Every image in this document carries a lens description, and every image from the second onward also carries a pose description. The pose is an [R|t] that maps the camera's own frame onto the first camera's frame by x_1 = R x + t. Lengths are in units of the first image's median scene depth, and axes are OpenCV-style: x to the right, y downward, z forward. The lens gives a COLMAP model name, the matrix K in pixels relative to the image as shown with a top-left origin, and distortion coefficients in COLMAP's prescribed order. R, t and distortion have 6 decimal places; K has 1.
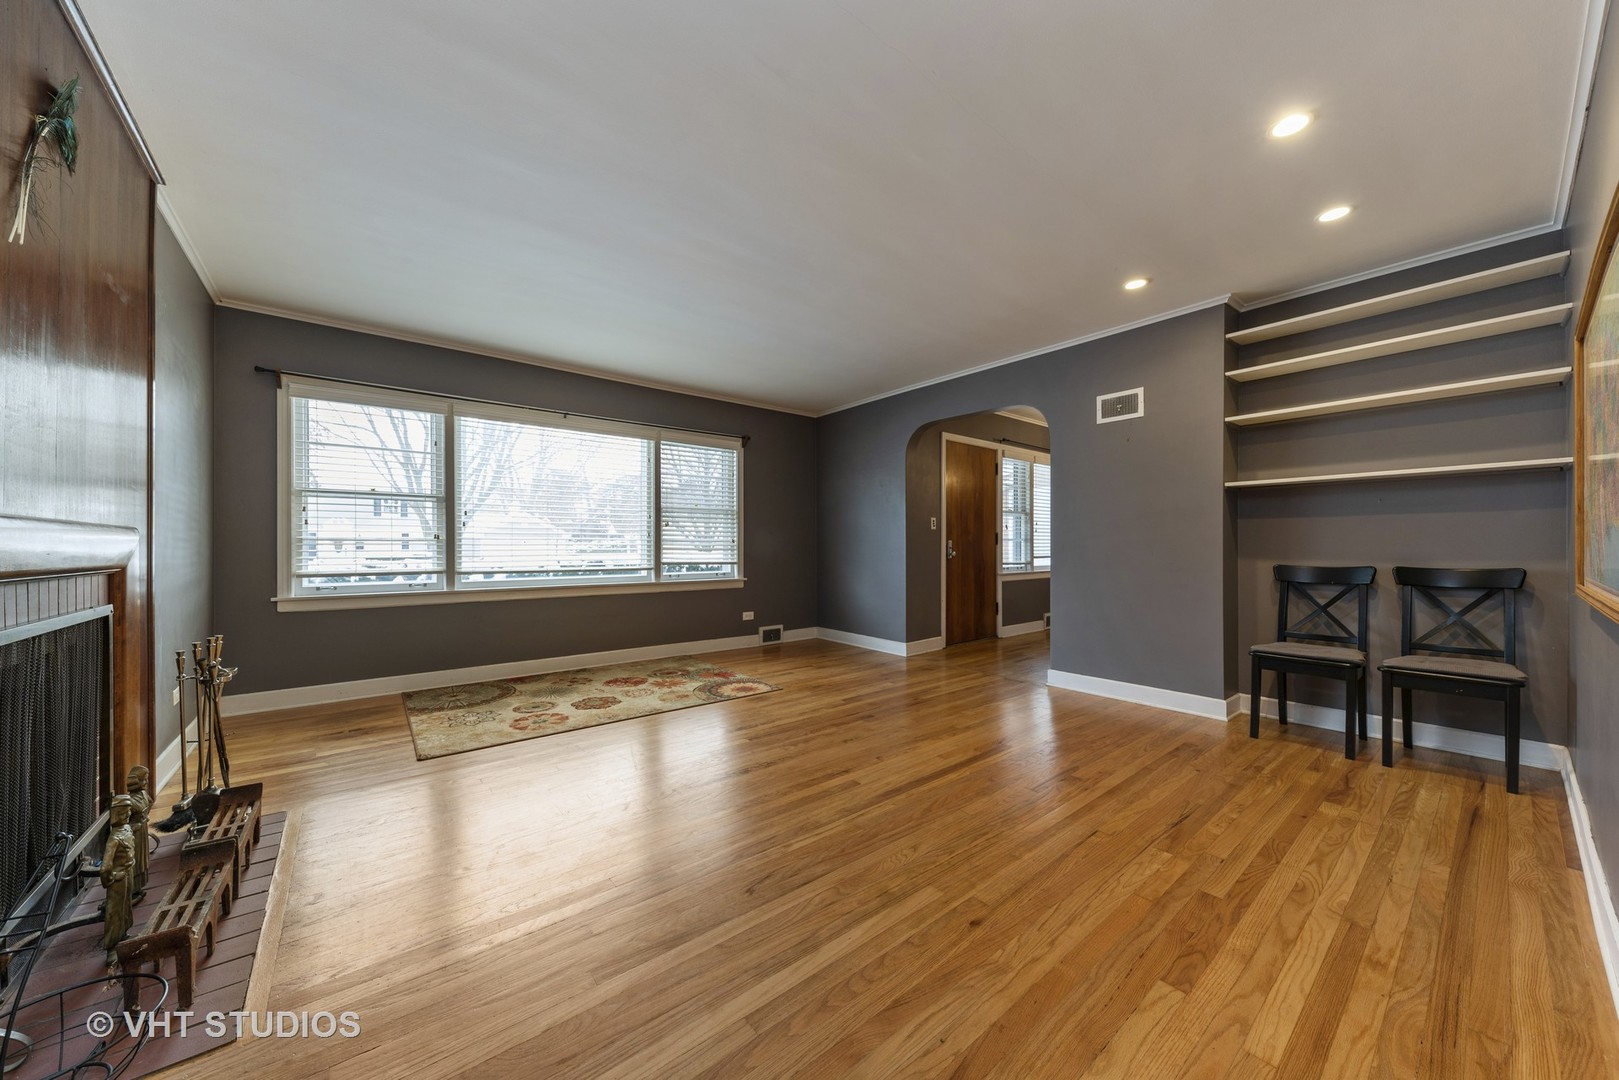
lens RADIAL K [[567.1, 0, 804.8], [0, 567.1, 552.5], [0, 0, 1]] dist [0.000510, 0.000036]
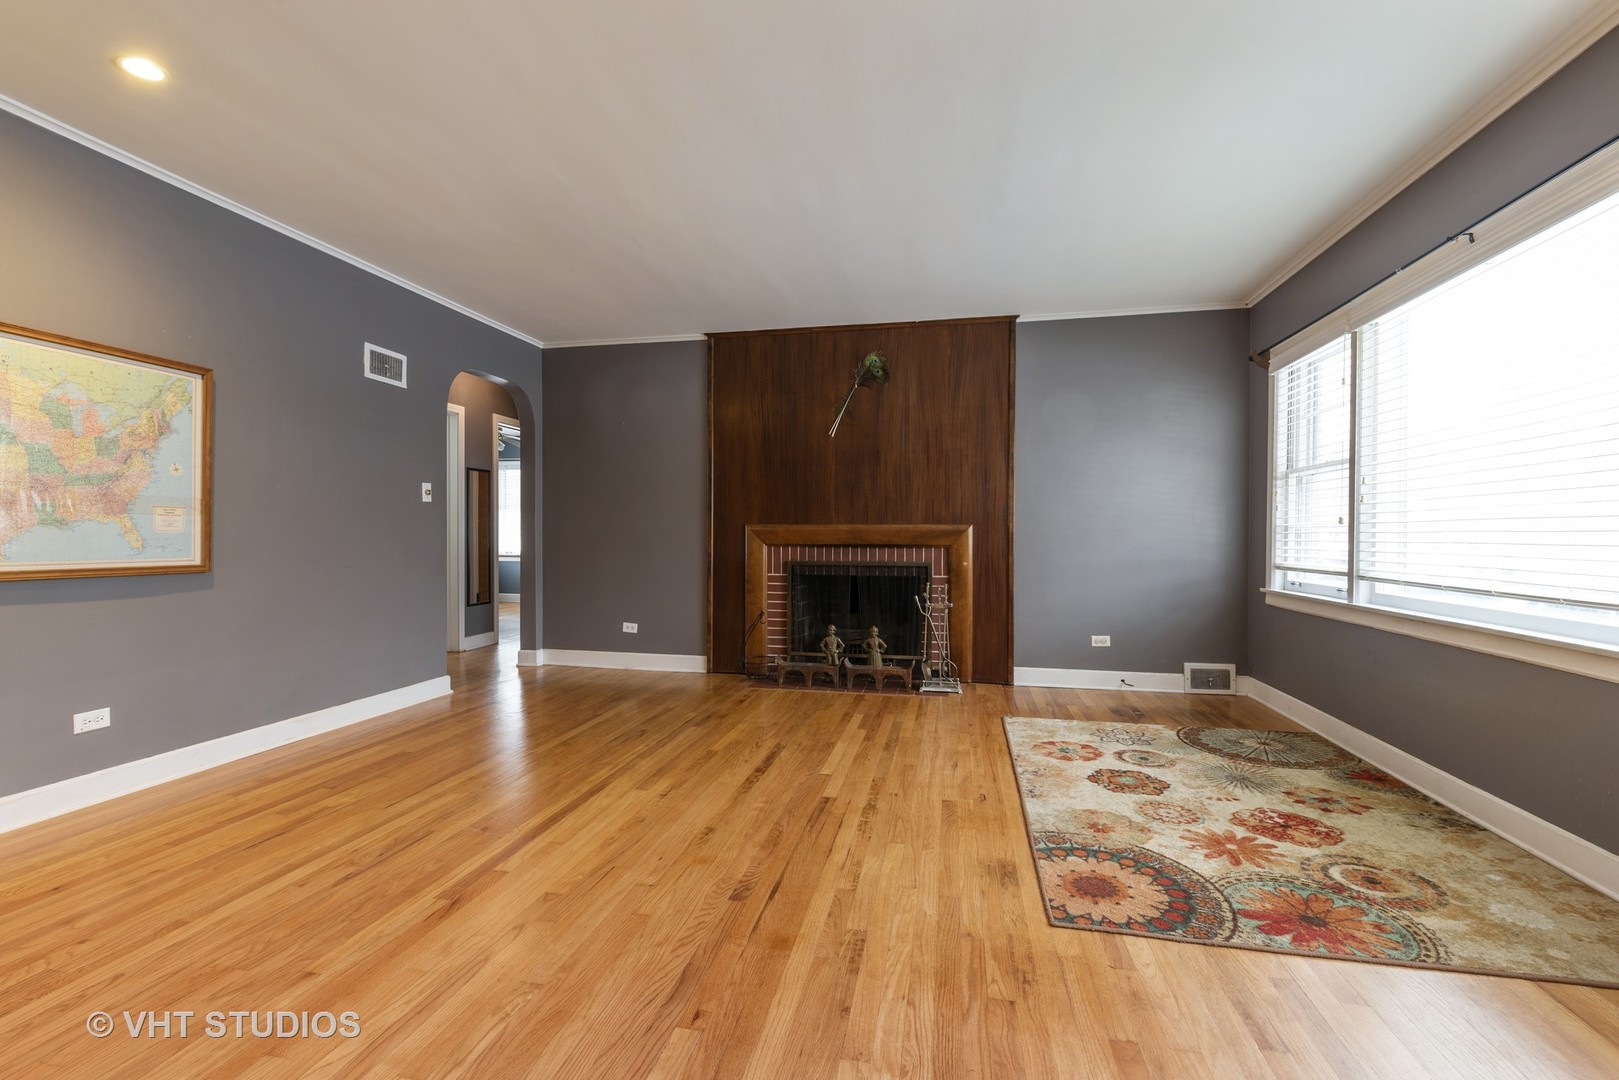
lens RADIAL K [[708.4, 0, 809.5], [0, 708.4, 540.0], [0, 0, 1]] dist [-0.000281, -0.000022]
pose [[-0.773529, 0.003889, -0.633749, 0.425646], [-0.009960, 0.999783, 0.018291, -0.016417], [0.633683, 0.020461, -0.773322, 1.439248]]
